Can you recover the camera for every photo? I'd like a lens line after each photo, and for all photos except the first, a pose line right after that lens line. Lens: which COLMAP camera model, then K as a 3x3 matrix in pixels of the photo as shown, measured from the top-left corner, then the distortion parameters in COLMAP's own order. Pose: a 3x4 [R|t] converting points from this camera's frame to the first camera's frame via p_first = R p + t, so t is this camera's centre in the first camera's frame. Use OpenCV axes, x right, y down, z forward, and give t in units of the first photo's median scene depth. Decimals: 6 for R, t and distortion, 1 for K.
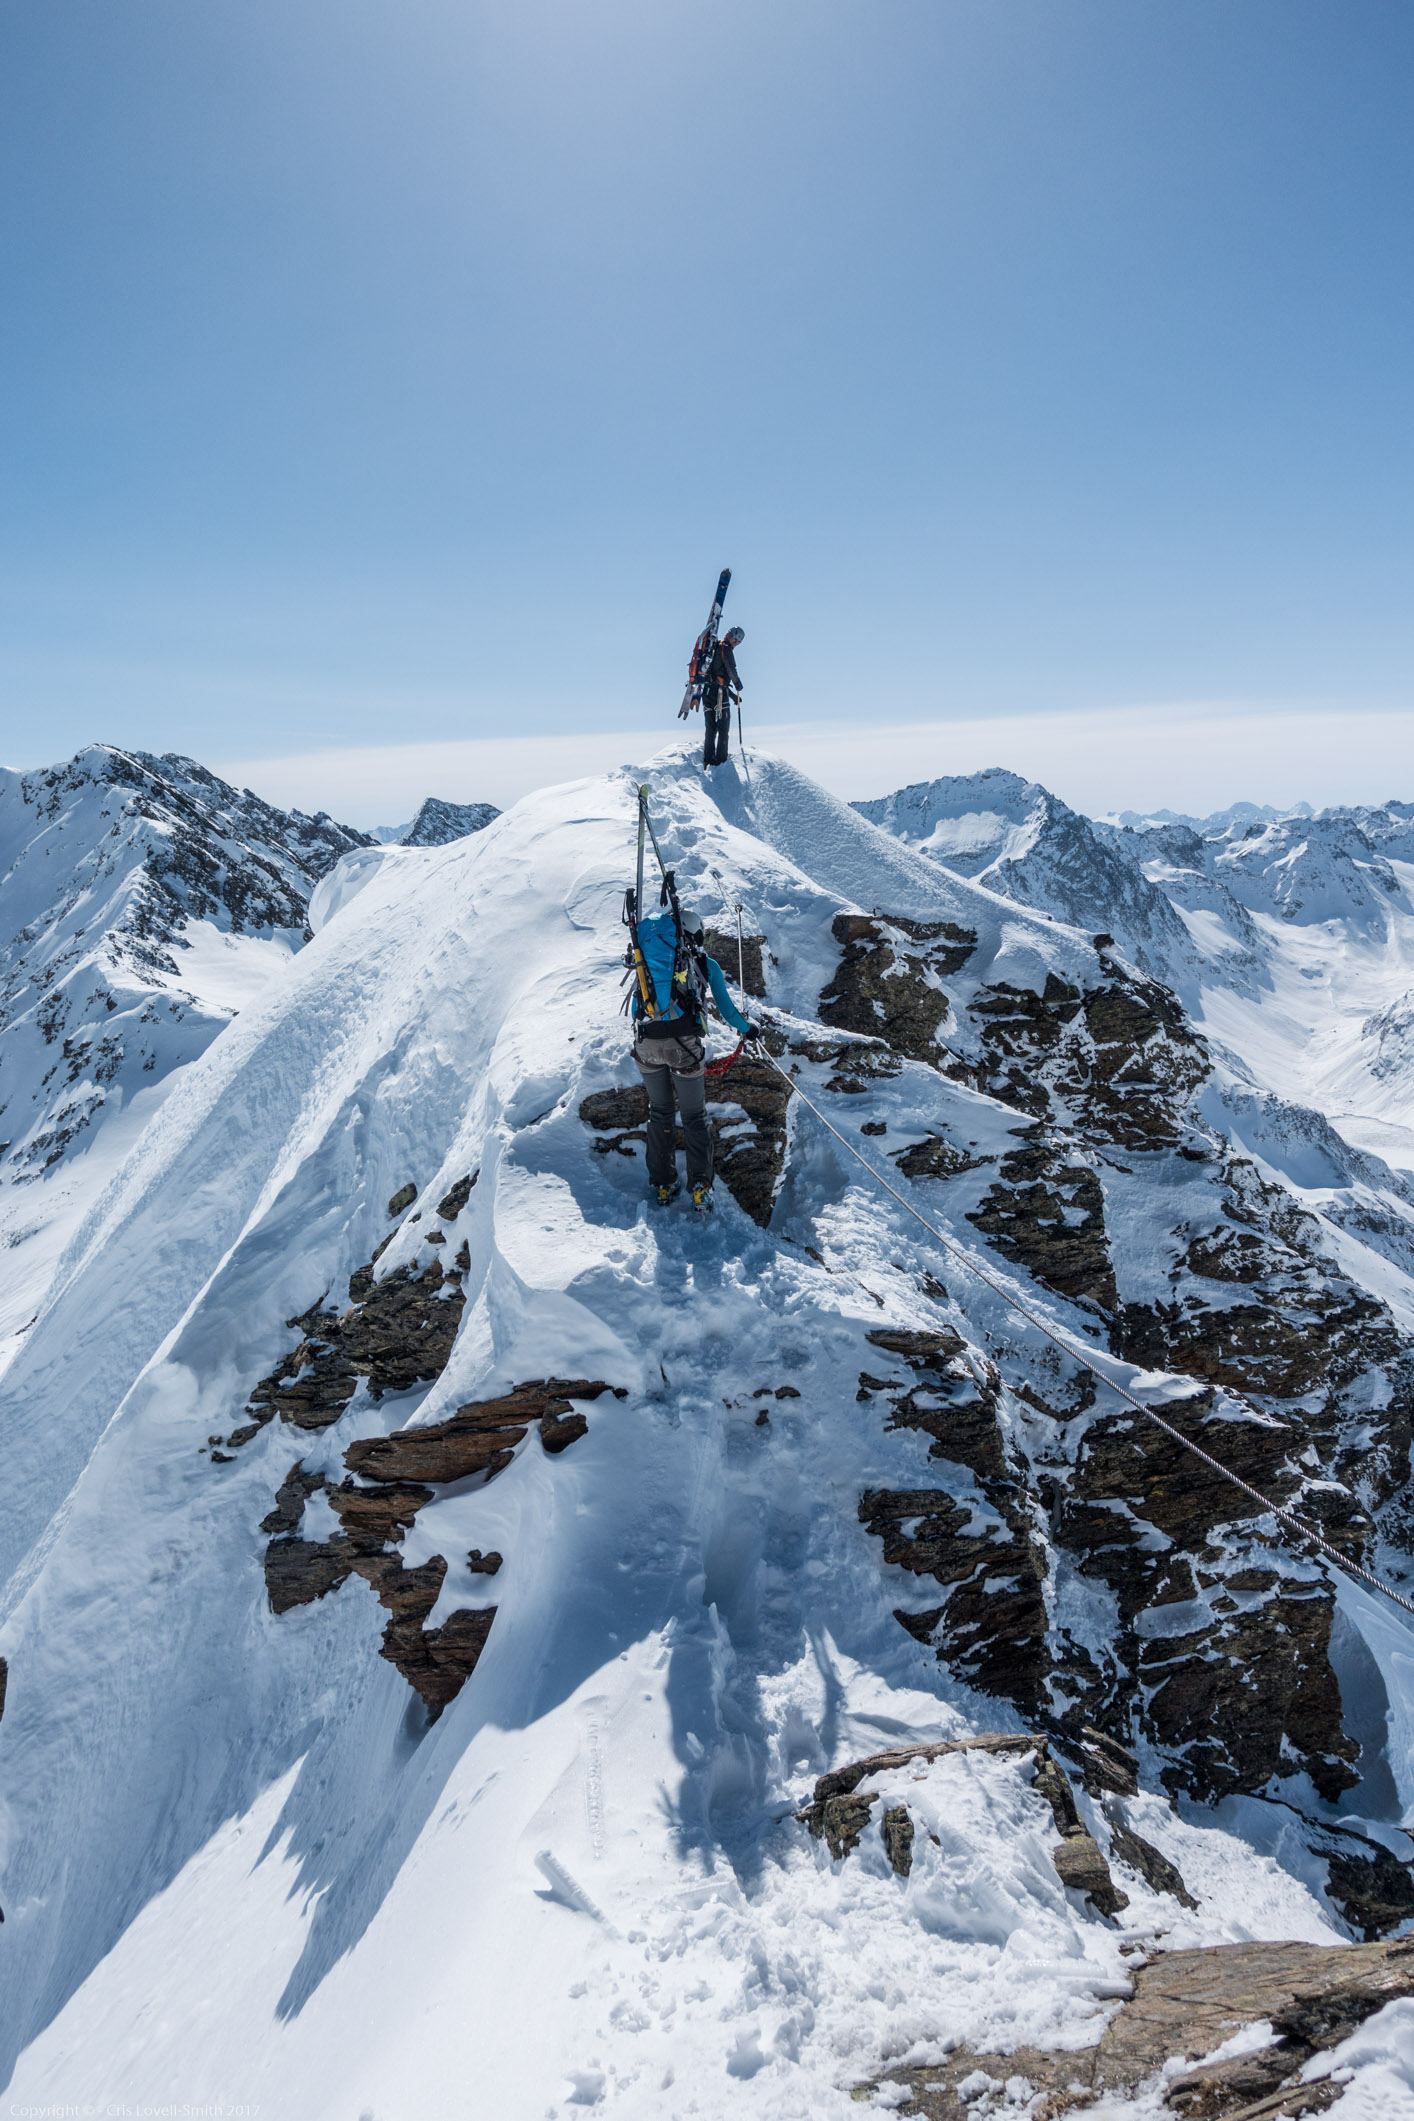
lens RADIAL K [[1468.3, 0, 709.1], [0, 1468.3, 1058.6], [0, 0, 1]] dist [0.000167, -0.000928]
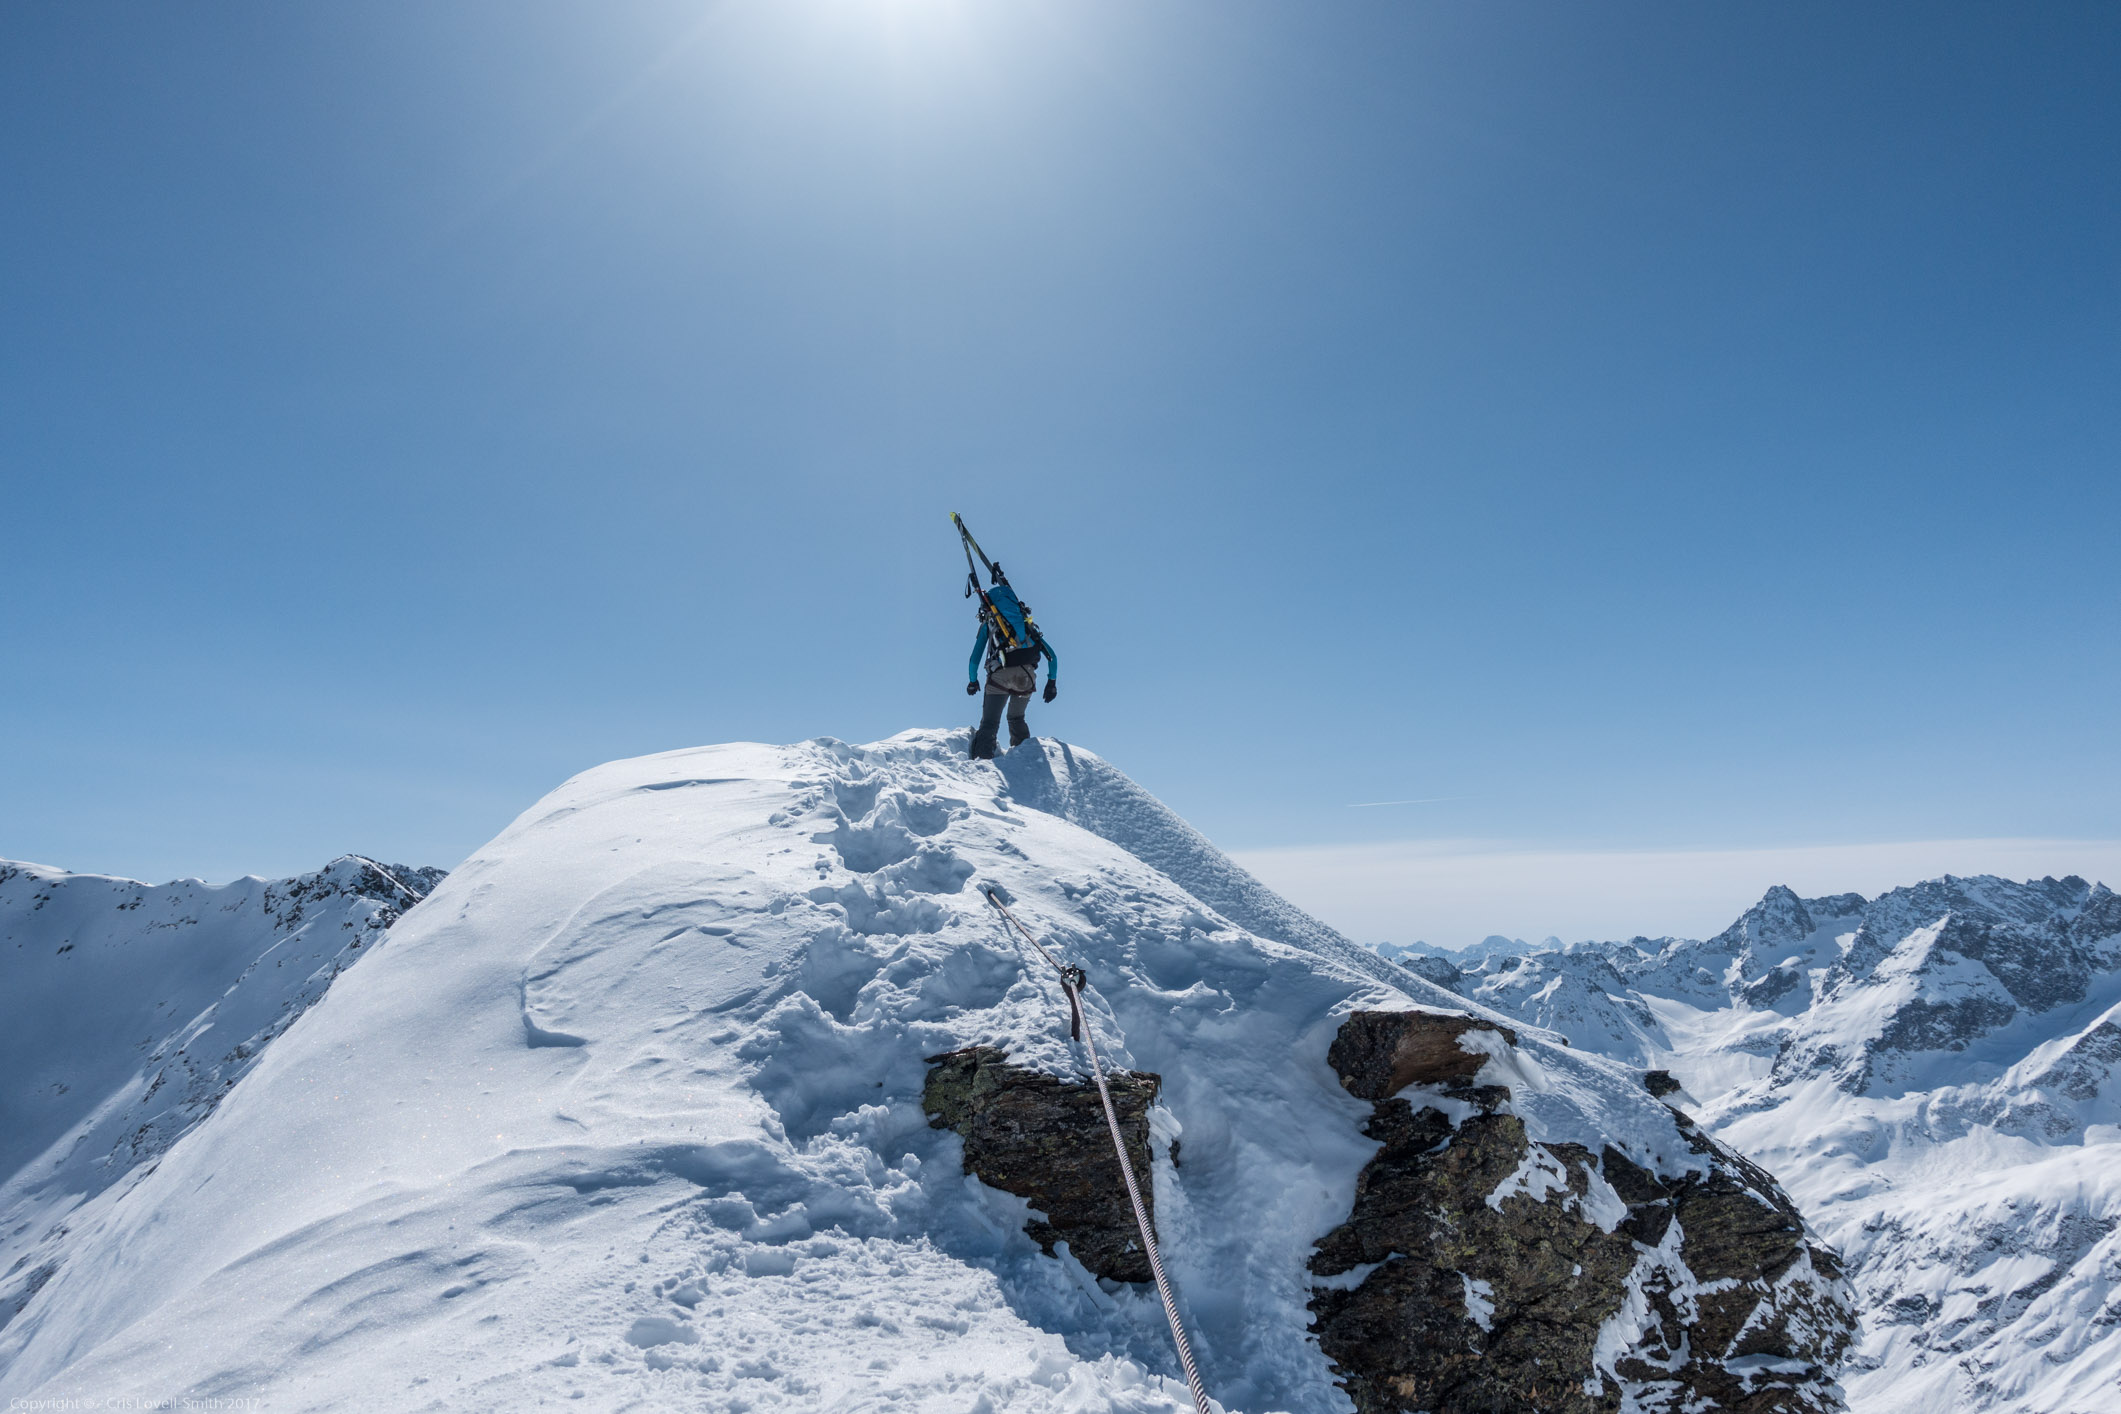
lens RADIAL K [[1468.3, 0, 1056.5], [0, 1468.3, 719.6], [0, 0, 1]] dist [0.000167, -0.000928]
pose [[0.998312, 0.024875, 0.052491, -0.000377], [-0.007488, 0.951233, -0.308382, -0.054974], [-0.057602, 0.307468, 0.949813, 0.637659]]
